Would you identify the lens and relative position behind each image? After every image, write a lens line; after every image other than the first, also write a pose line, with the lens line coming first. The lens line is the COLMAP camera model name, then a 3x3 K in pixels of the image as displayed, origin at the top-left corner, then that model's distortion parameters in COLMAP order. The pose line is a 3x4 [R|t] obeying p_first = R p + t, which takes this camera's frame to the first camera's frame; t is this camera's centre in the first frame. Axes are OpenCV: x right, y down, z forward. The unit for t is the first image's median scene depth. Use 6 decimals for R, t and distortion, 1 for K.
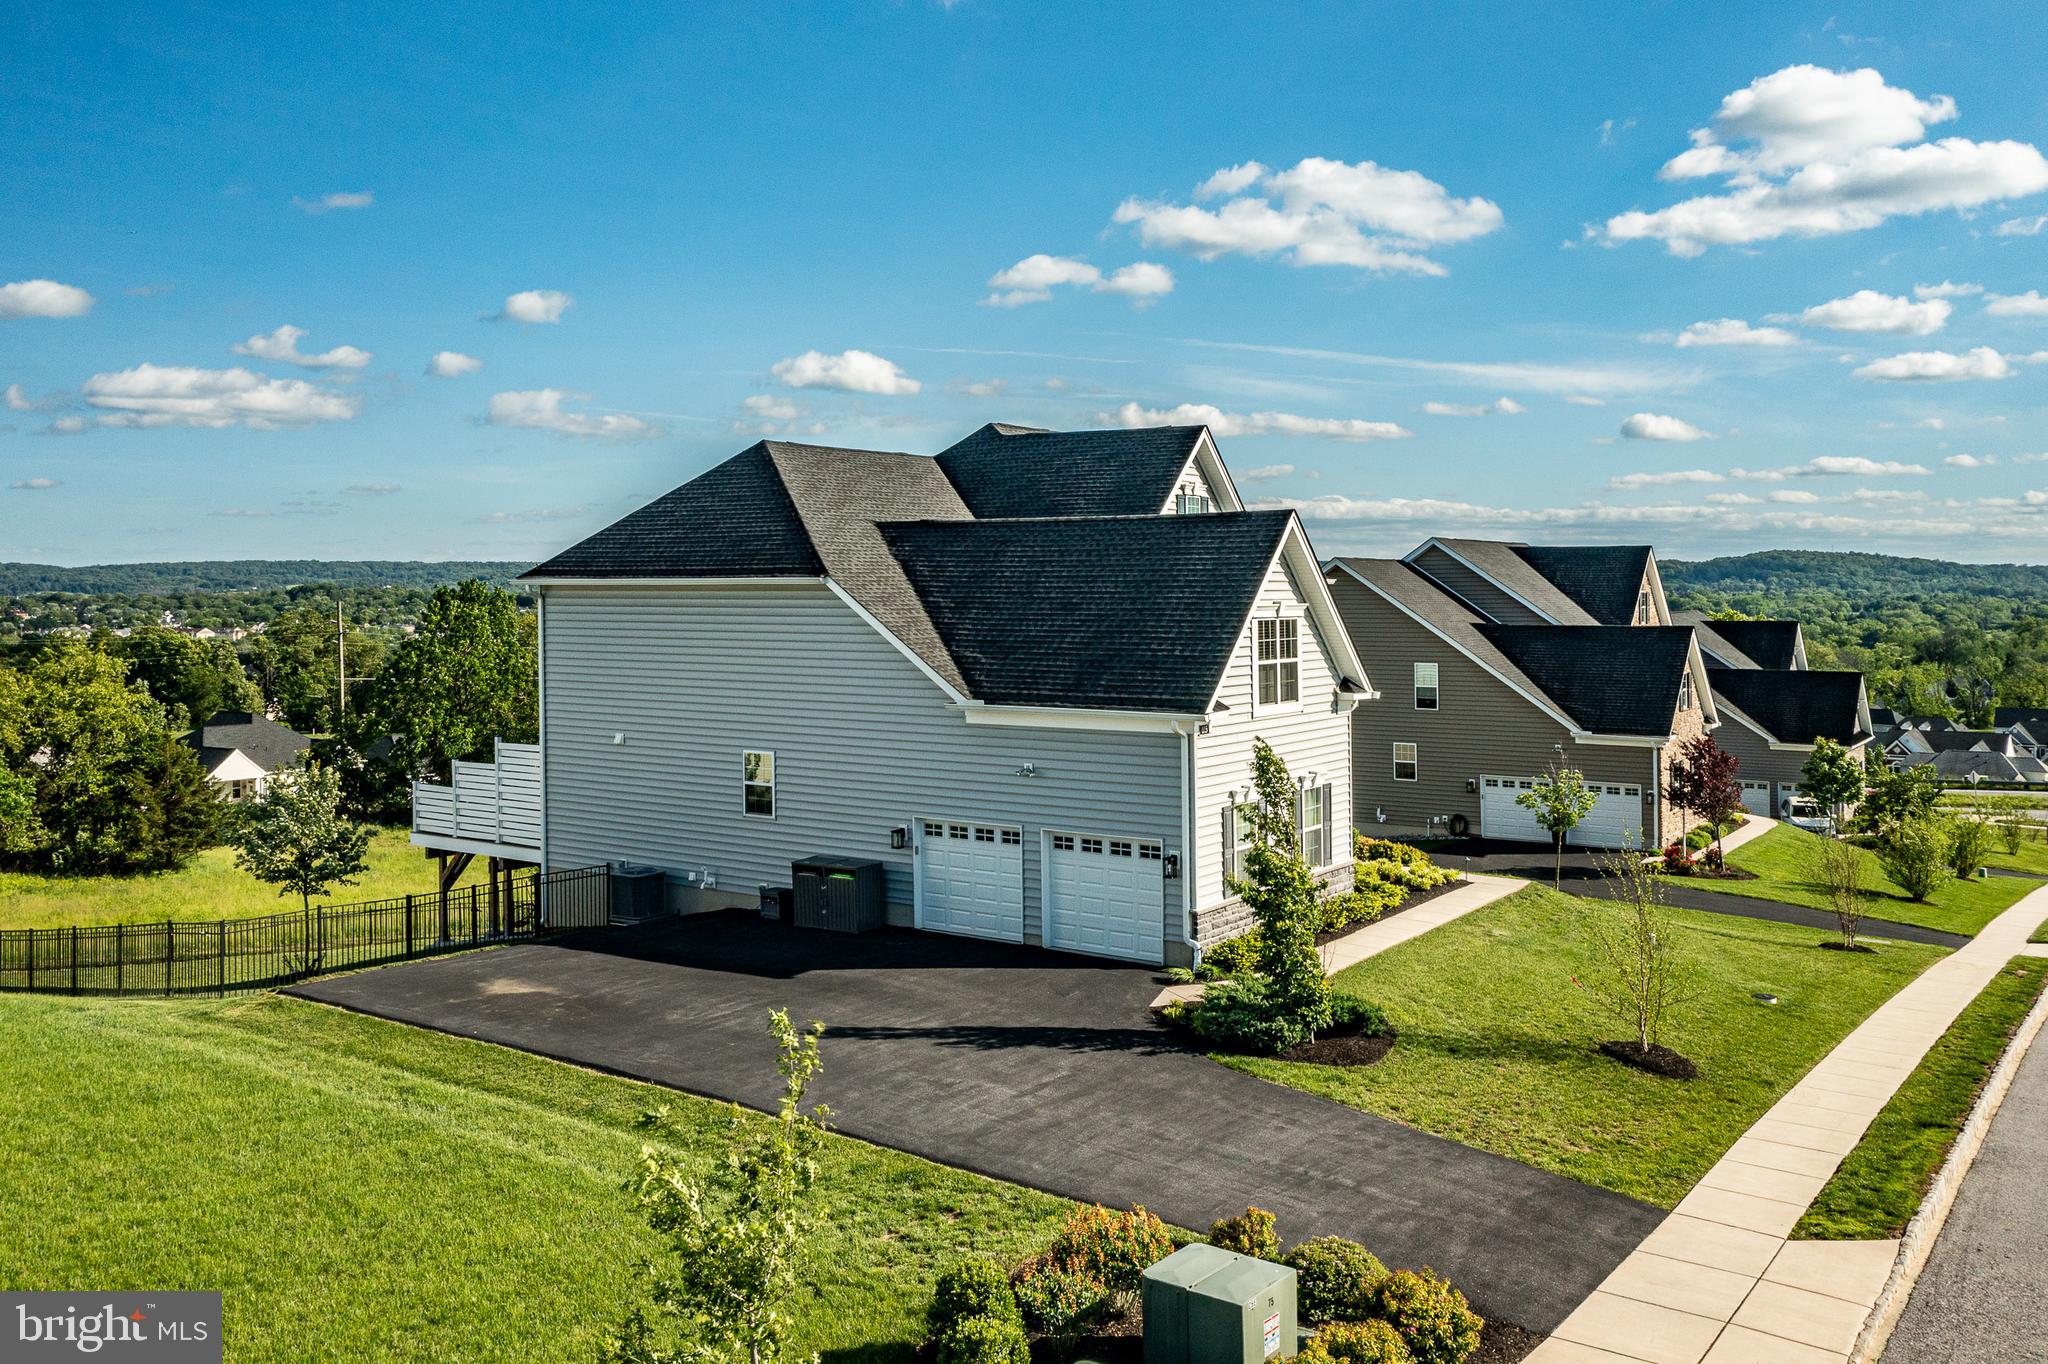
lens RADIAL K [[1695.8, 0, 1033.1], [0, 1695.8, 577.7], [0, 0, 1]] dist [-0.007401, 0.004073]
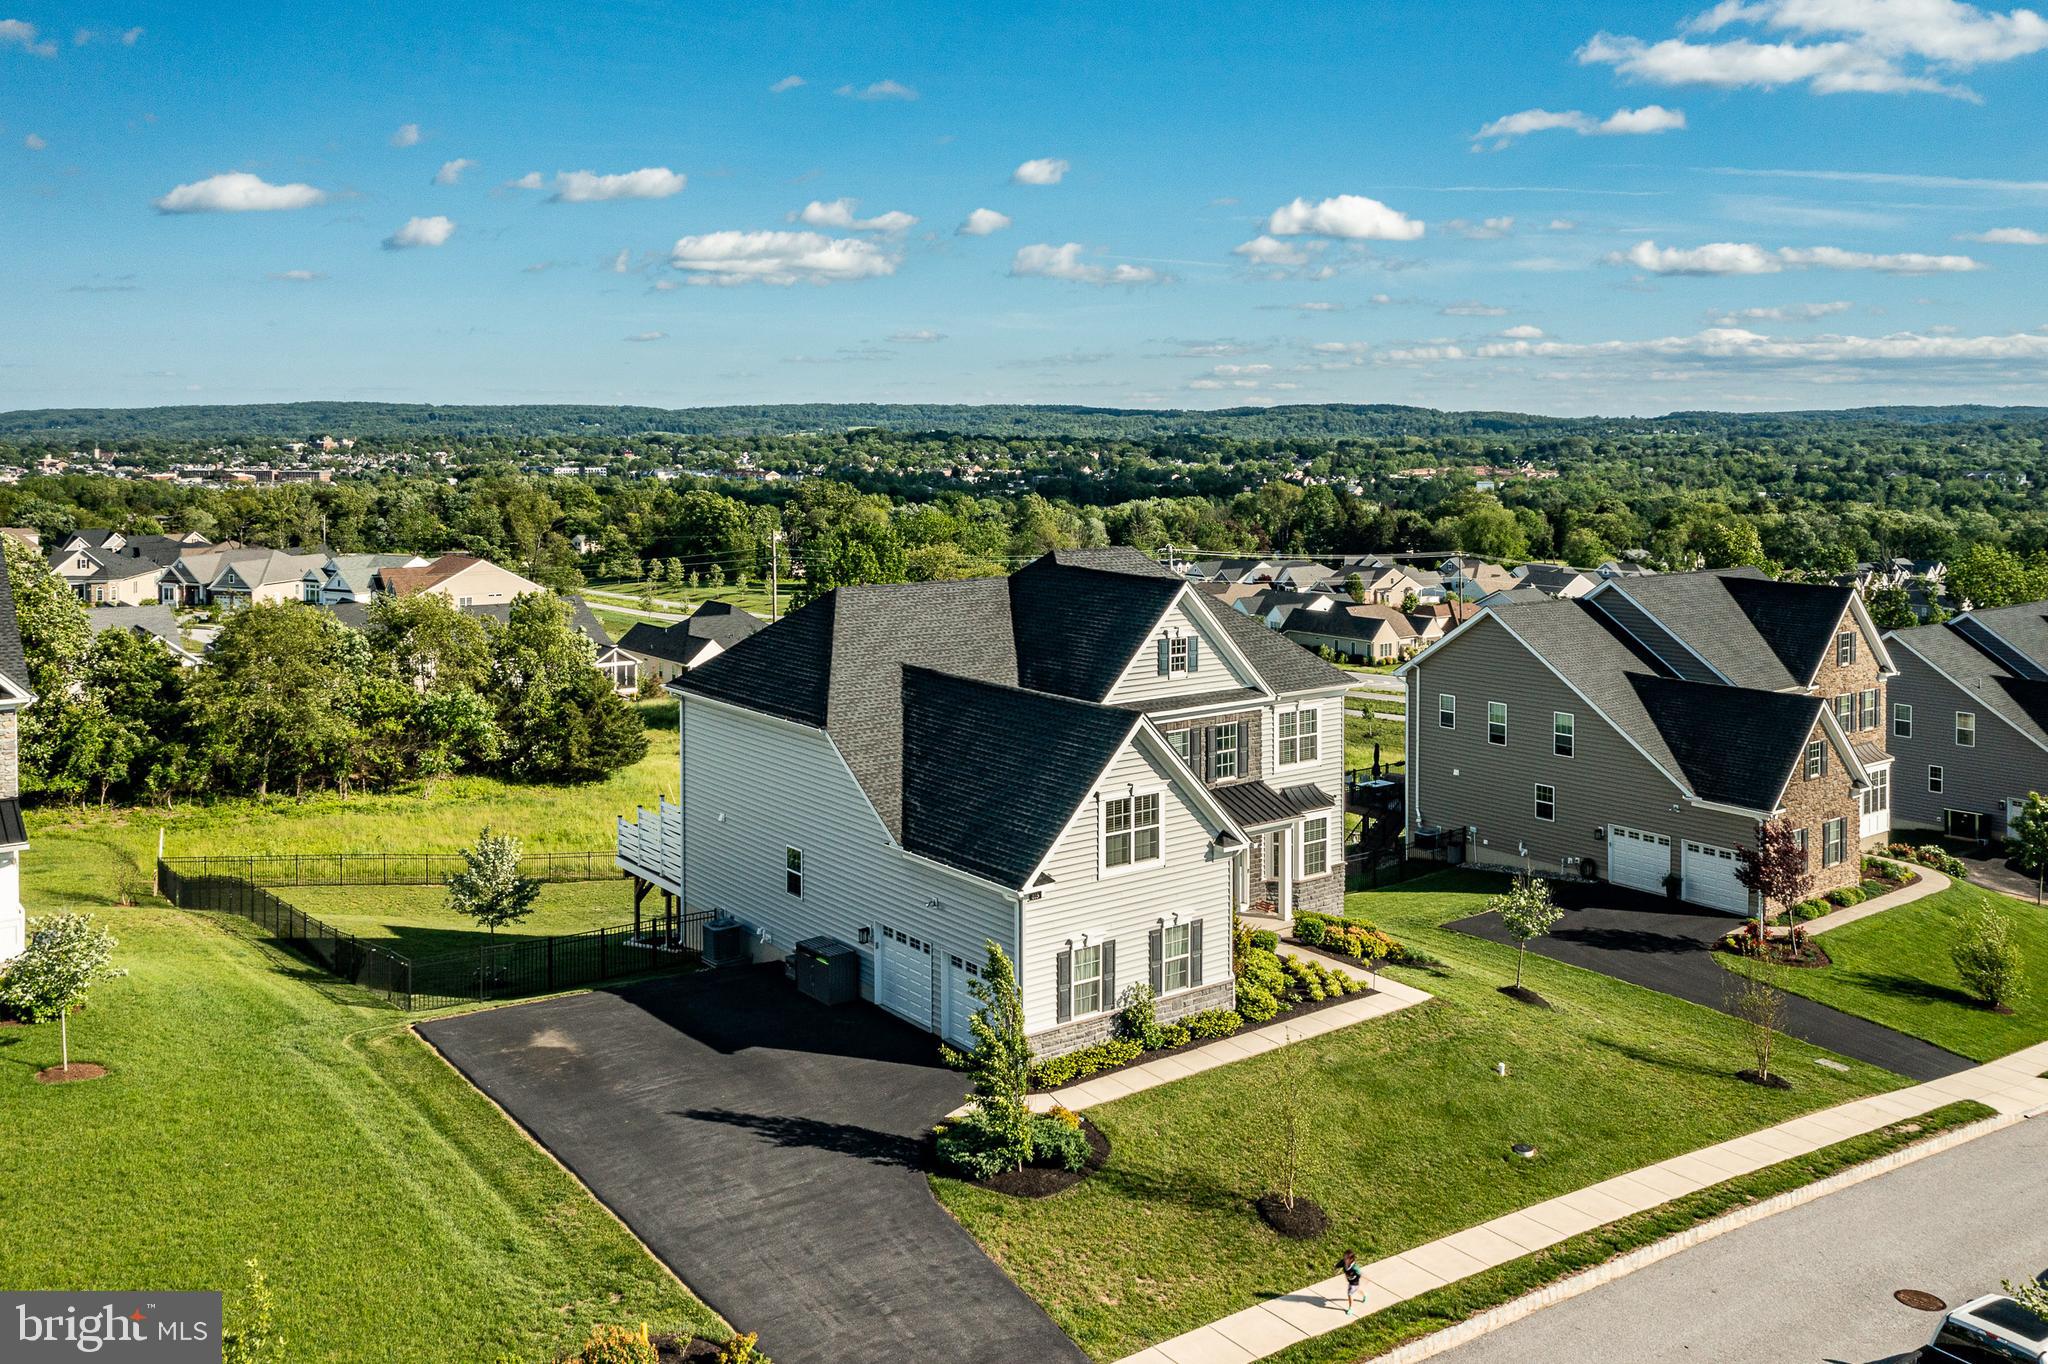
lens RADIAL K [[1694.1, 0, 1043.1], [0, 1694.1, 456.7], [0, 0, 1]] dist [-0.005153, 0.005733]
pose [[0.953449, 0.014641, -0.301197, 0.314567], [-0.007383, 0.999655, 0.025222, -0.179099], [0.301463, -0.021824, 0.953228, -0.148197]]
